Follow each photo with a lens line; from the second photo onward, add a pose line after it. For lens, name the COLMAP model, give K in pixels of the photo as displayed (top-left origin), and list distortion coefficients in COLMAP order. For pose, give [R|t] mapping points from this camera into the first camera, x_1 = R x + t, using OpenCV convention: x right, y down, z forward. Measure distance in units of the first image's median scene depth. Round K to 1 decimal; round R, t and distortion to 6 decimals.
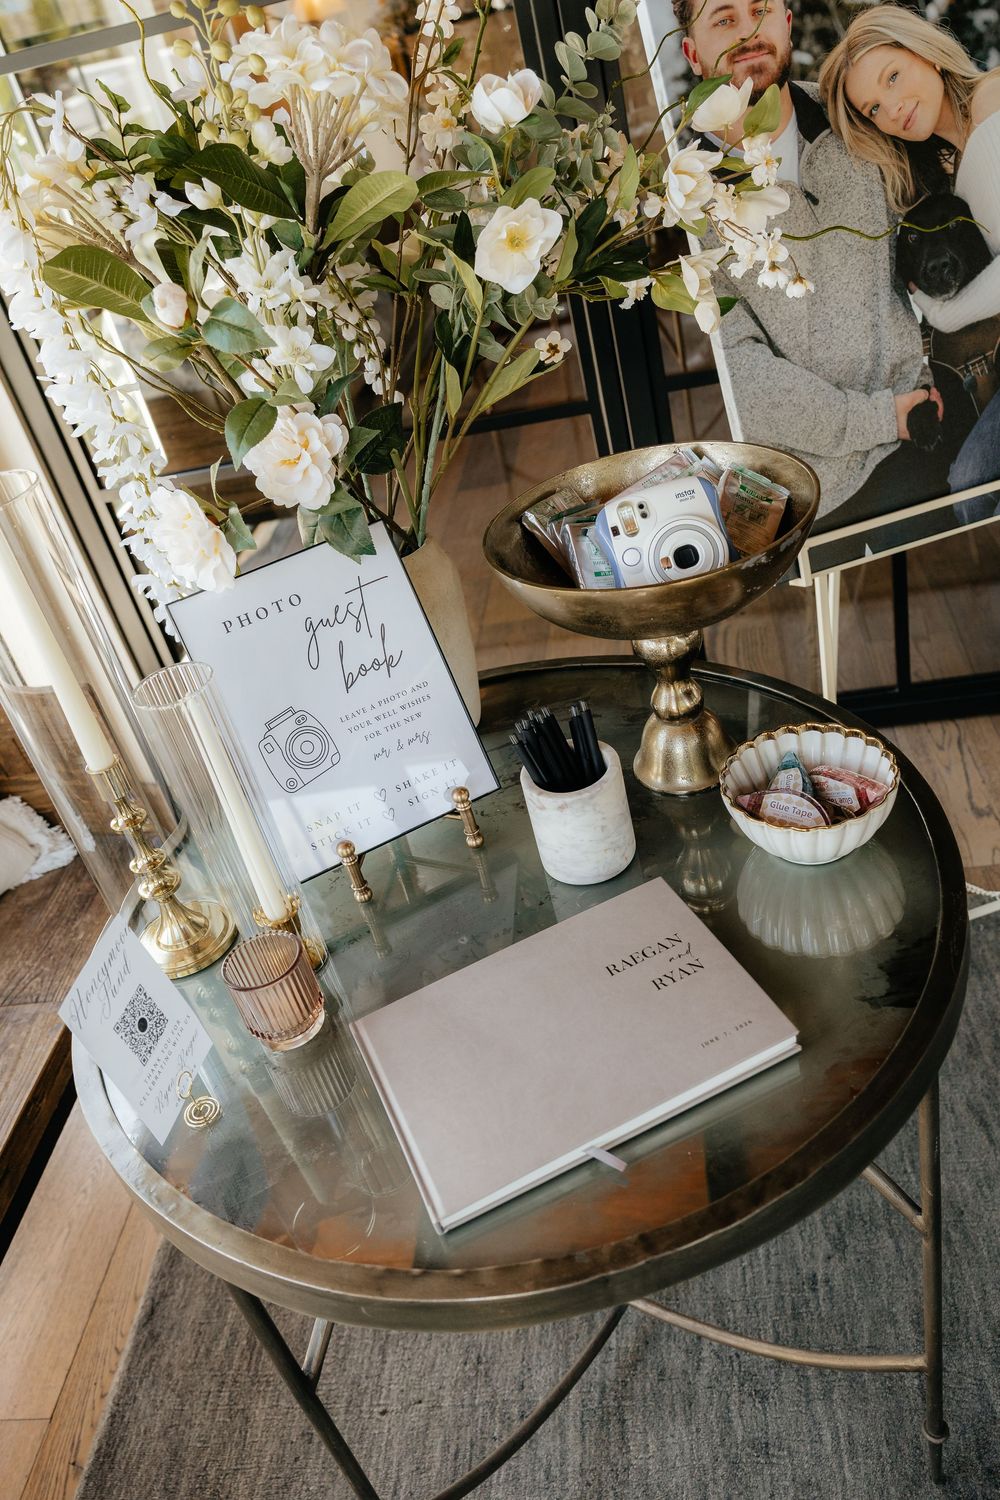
lens RADIAL K [[1193.0, 0, 504.4], [0, 1193.0, 751.5], [0, 0, 1]] dist [-0.024149, 0.022626]
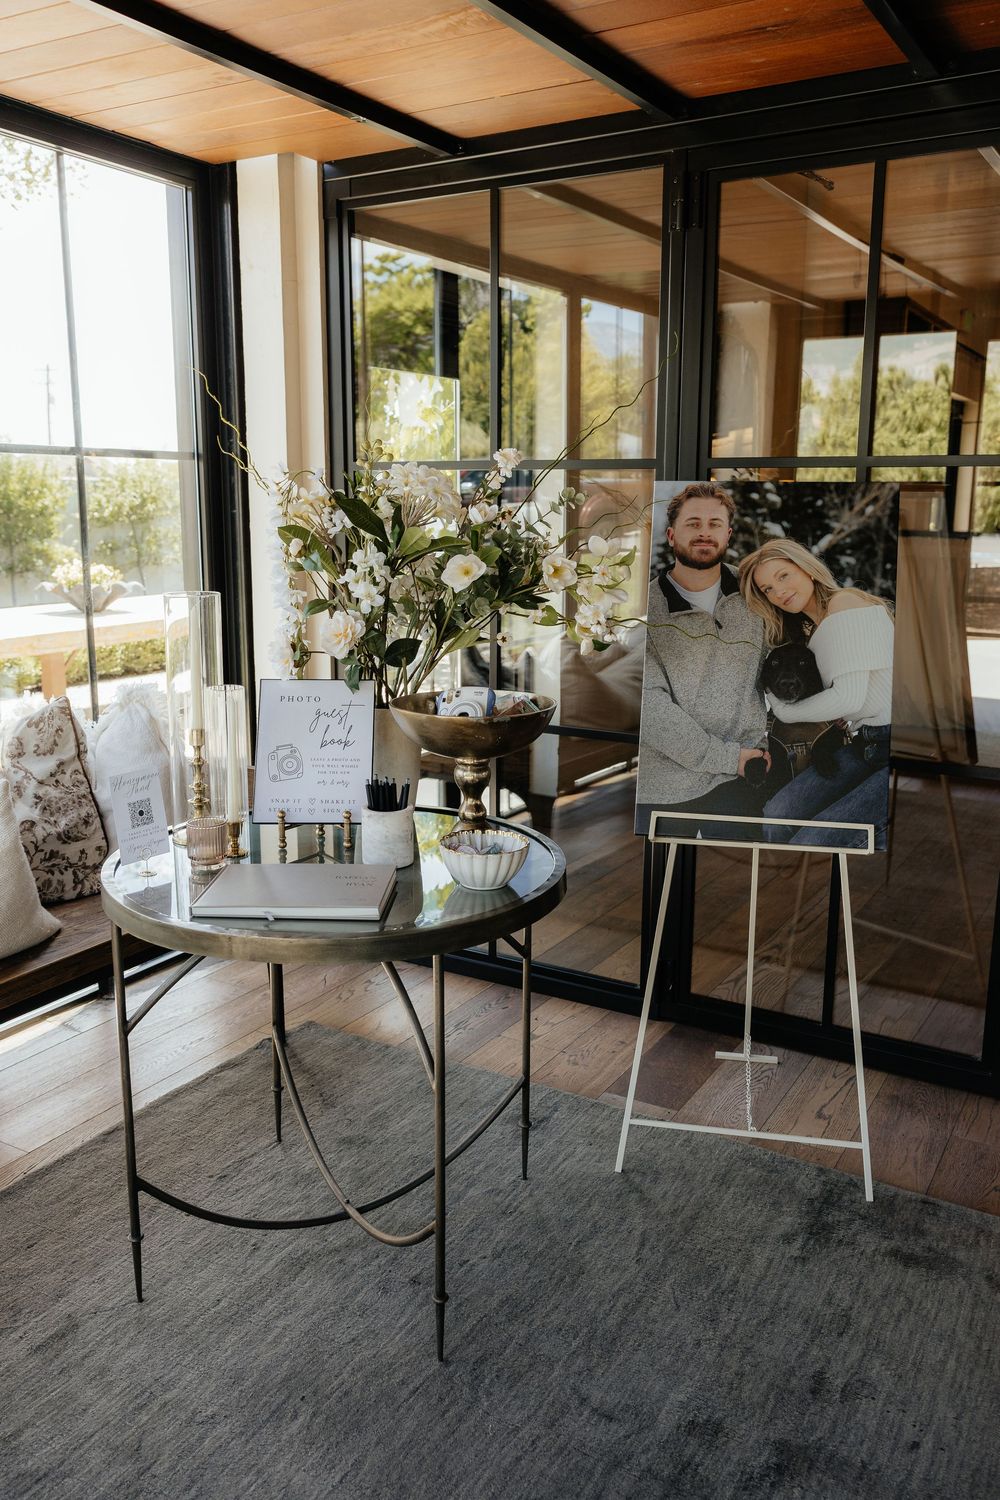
lens RADIAL K [[1193.0, 0, 498.7], [0, 1193.0, 744.2], [0, 0, 1]] dist [-0.024149, 0.022626]
pose [[0.882385, 0.301094, -0.361579, 0.655845], [-0.406555, 0.874732, -0.263736, 0.268976], [0.236876, 0.379718, 0.894262, -0.551020]]
